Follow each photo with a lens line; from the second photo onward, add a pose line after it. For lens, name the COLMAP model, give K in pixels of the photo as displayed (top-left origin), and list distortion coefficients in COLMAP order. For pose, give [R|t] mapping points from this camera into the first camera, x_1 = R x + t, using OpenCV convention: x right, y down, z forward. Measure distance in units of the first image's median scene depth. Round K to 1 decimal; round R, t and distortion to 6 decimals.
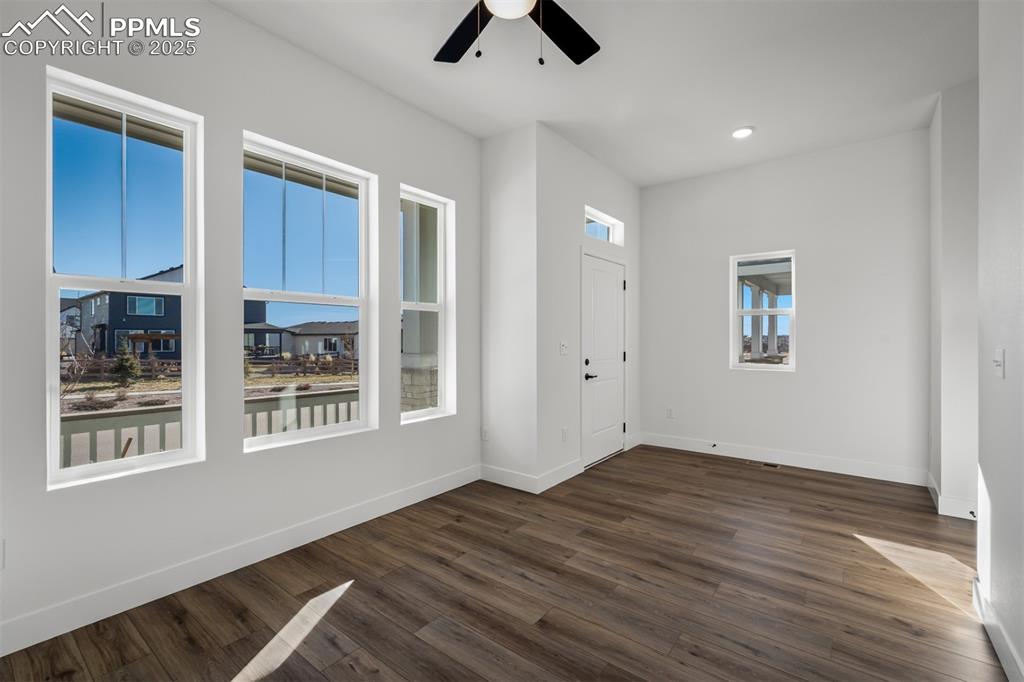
lens RADIAL K [[451.8, 0, 506.3], [0, 451.8, 335.4], [0, 0, 1]] dist [-0.010218, 0.000973]
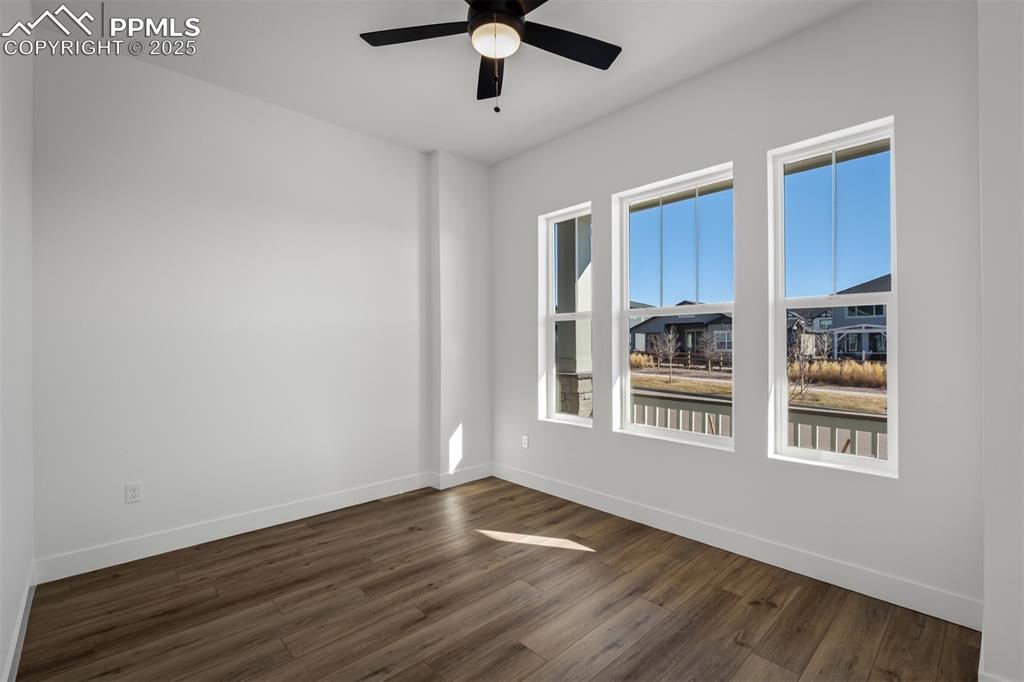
lens RADIAL K [[451.8, 0, 508.6], [0, 451.8, 346.5], [0, 0, 1]] dist [-0.010218, 0.000973]
pose [[-0.156699, 0.006428, -0.987625, 0.716140], [0.006845, 0.999962, 0.005423, -0.001909], [0.987623, -0.005911, -0.156737, 0.798129]]
